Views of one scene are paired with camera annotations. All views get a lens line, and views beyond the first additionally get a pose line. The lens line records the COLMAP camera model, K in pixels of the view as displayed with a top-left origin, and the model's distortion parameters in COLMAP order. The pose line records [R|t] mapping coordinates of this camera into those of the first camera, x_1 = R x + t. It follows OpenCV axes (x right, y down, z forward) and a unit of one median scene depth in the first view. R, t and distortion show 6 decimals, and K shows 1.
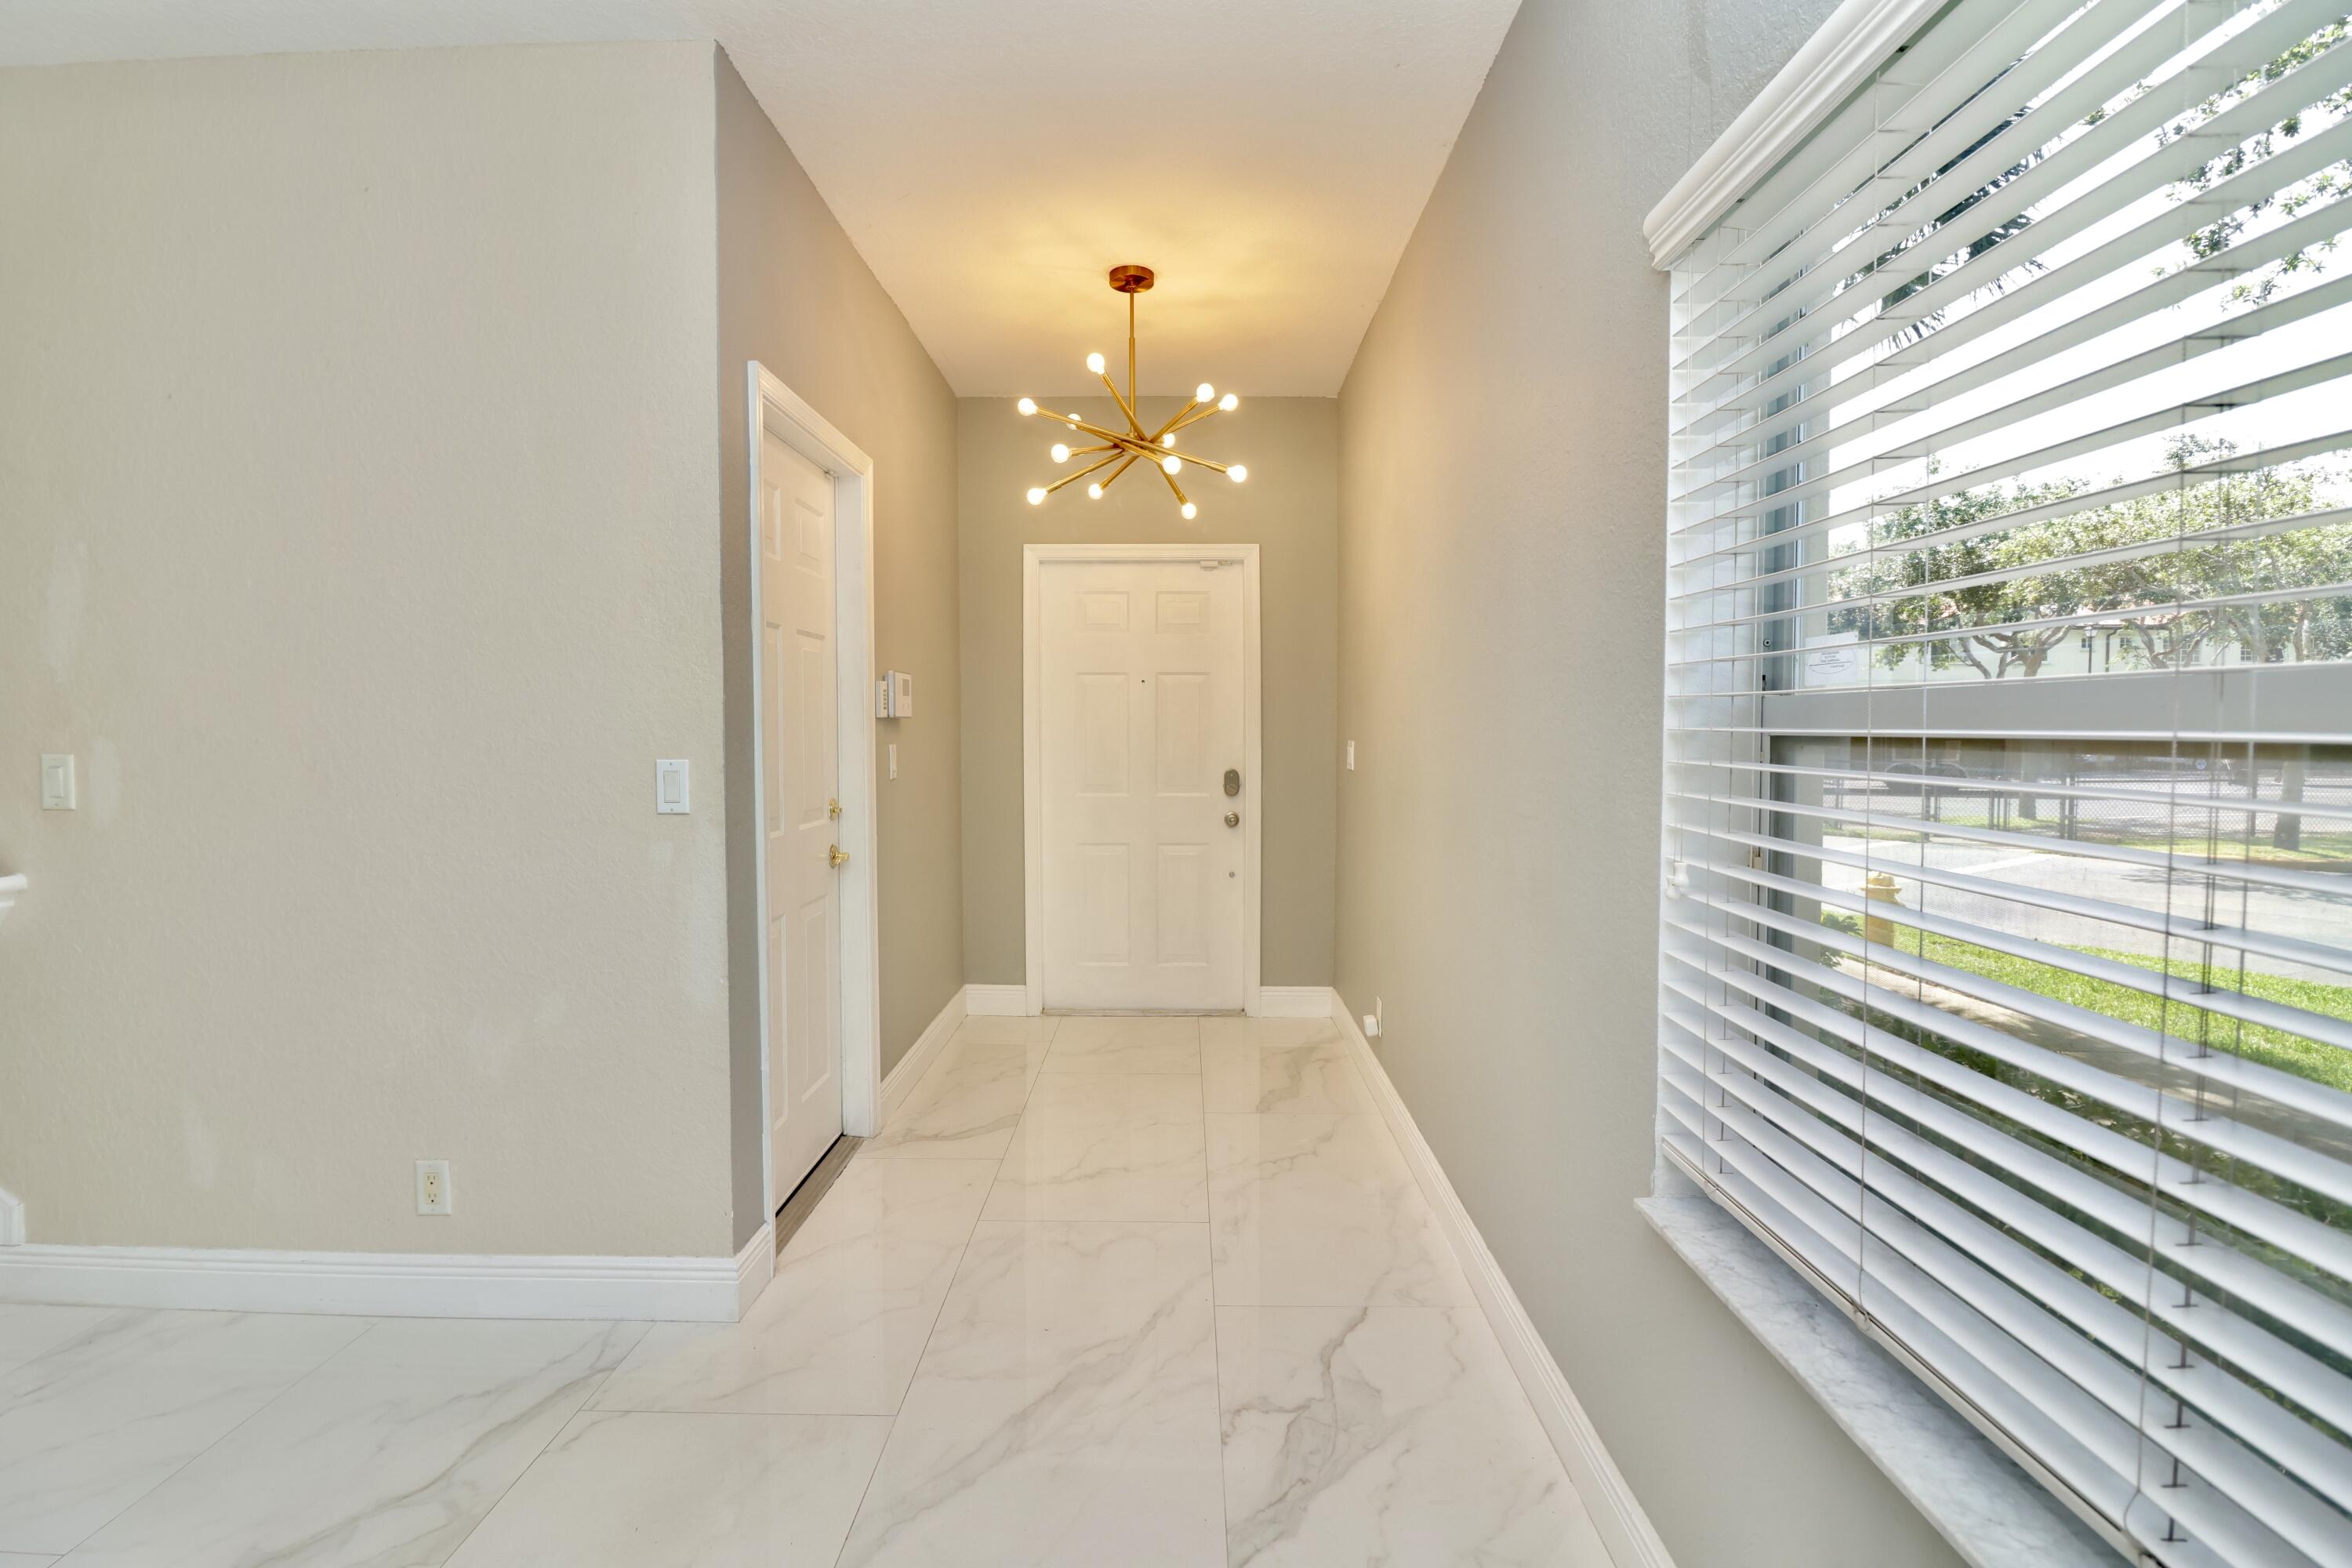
lens RADIAL K [[1095.0, 0, 1188.3], [0, 1095.0, 772.5], [0, 0, 1]] dist [-0.038951, -0.000453]
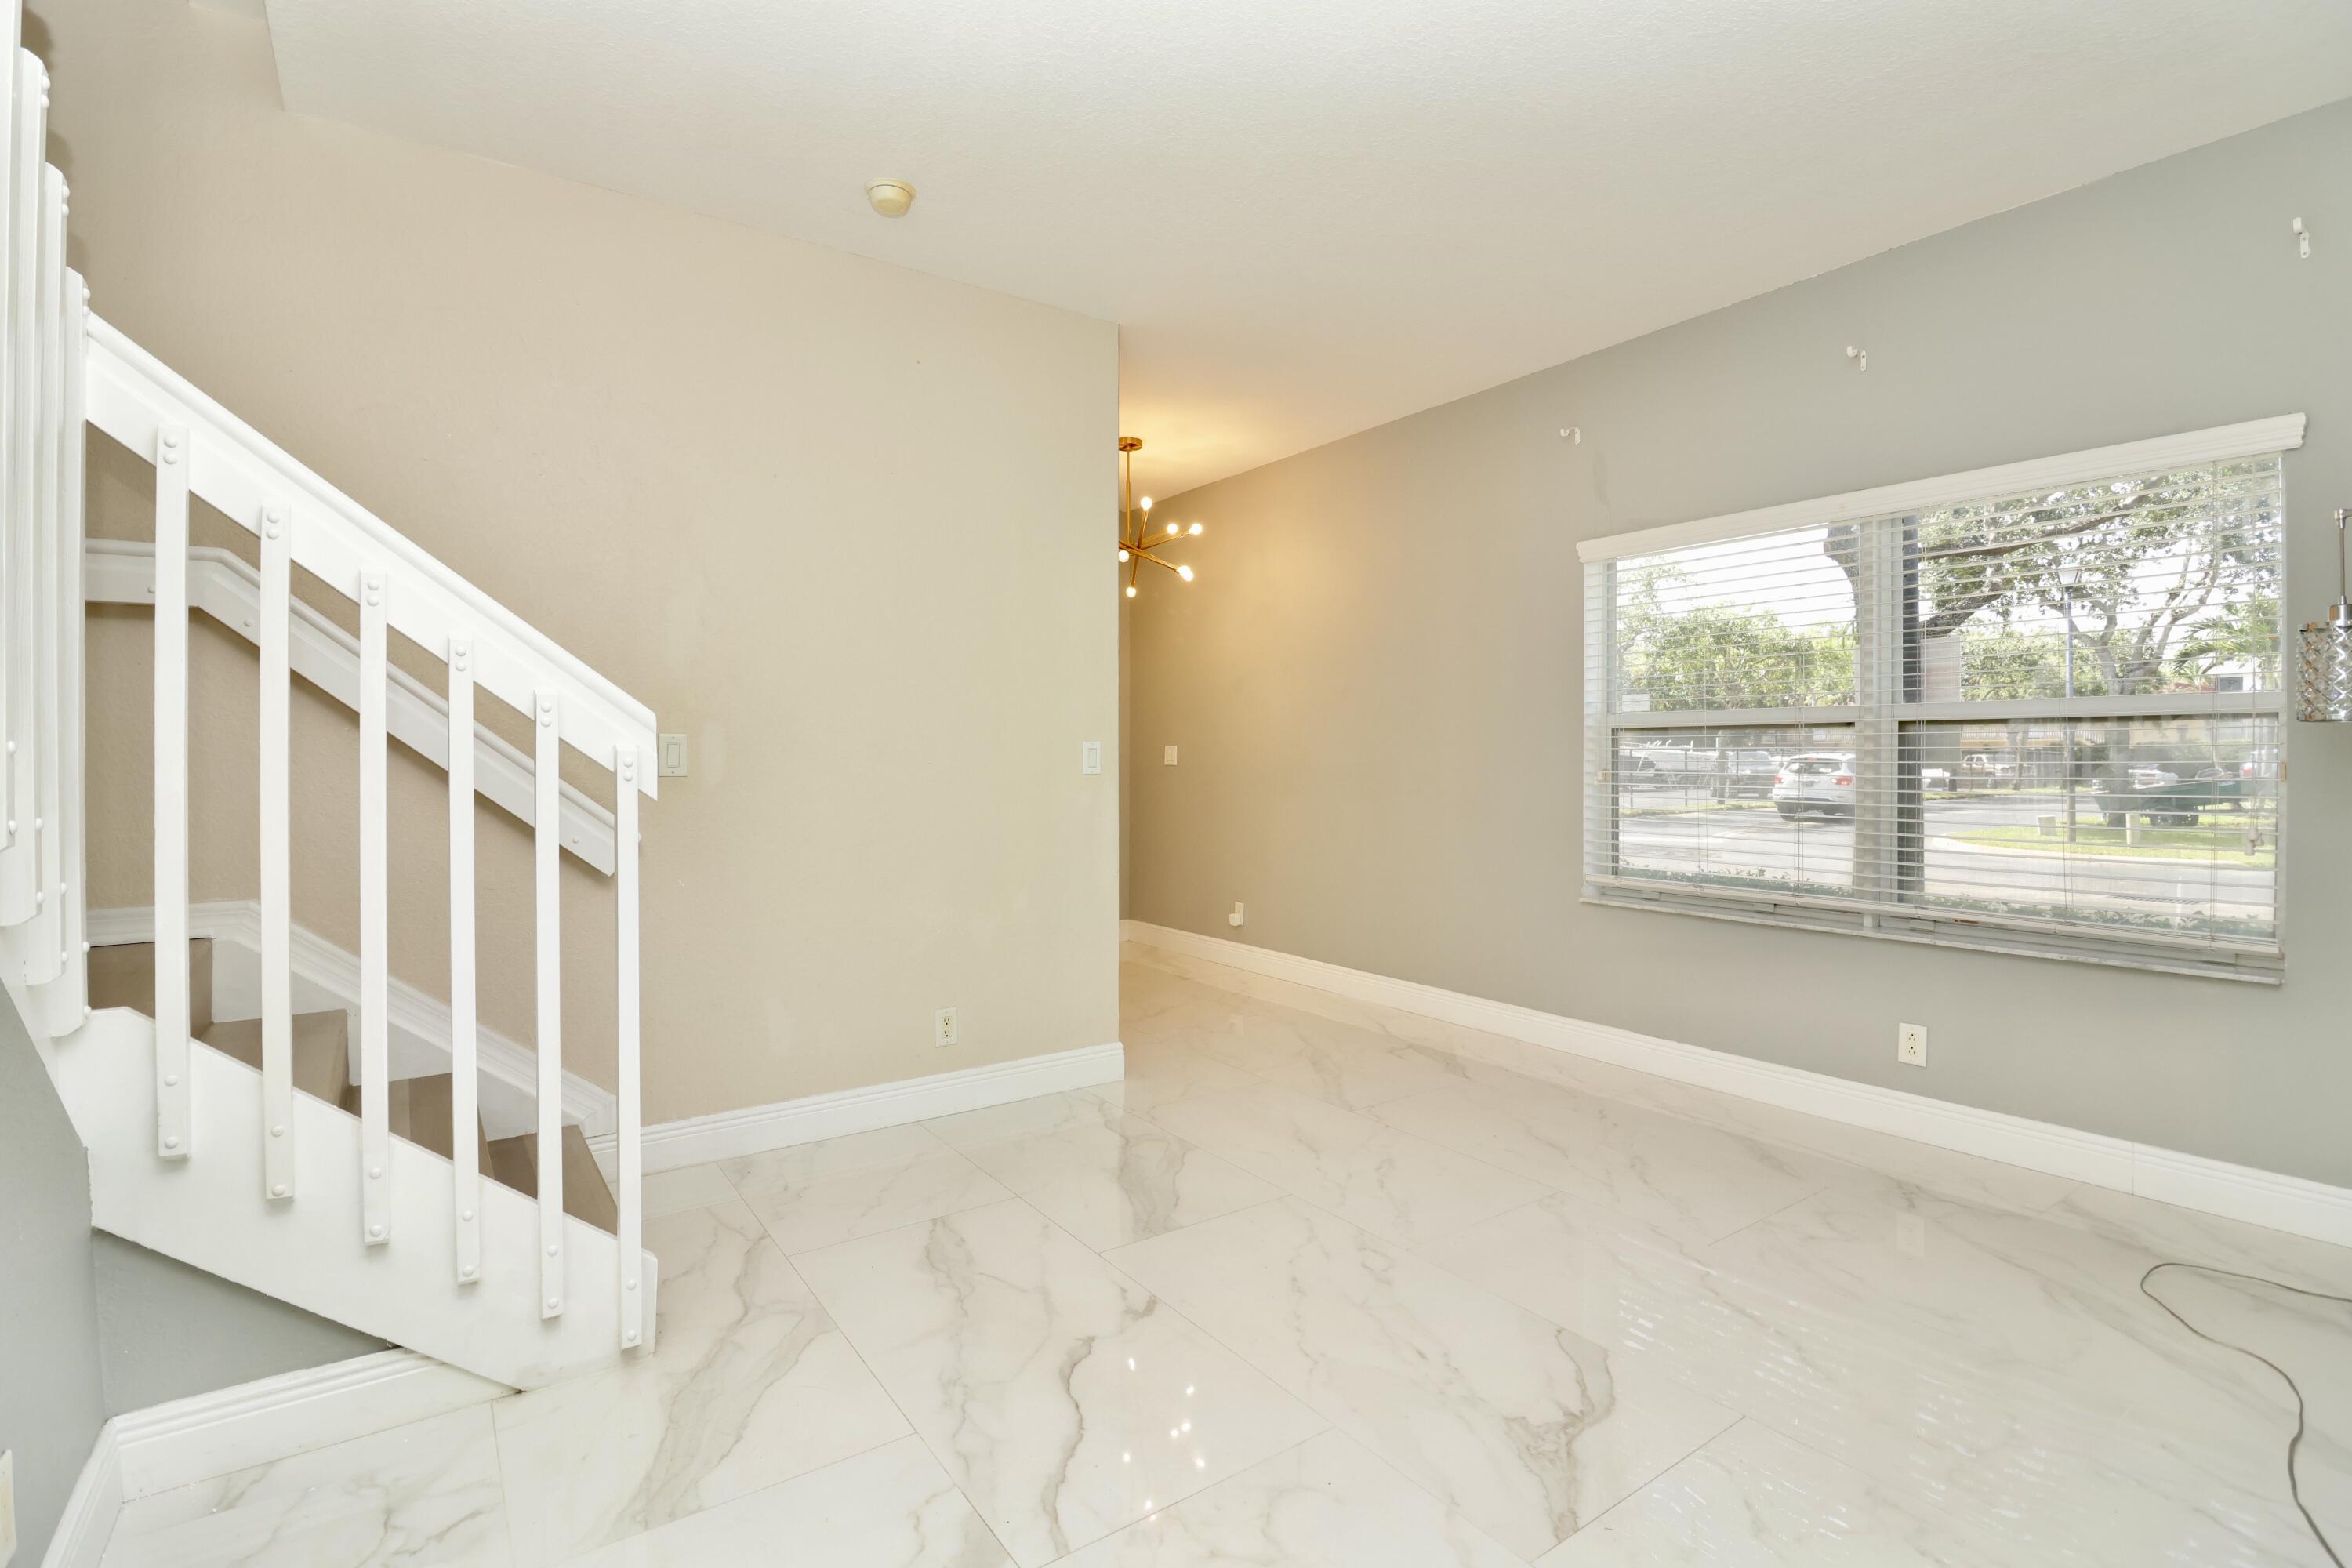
lens RADIAL K [[1095.0, 0, 1188.3], [0, 1095.0, 772.5], [0, 0, 1]] dist [-0.038951, -0.000453]
pose [[0.818331, -0.009447, 0.574669, -1.312607], [0.024869, 0.999510, -0.018983, 0.070780], [-0.574208, 0.029826, 0.818166, -0.458098]]
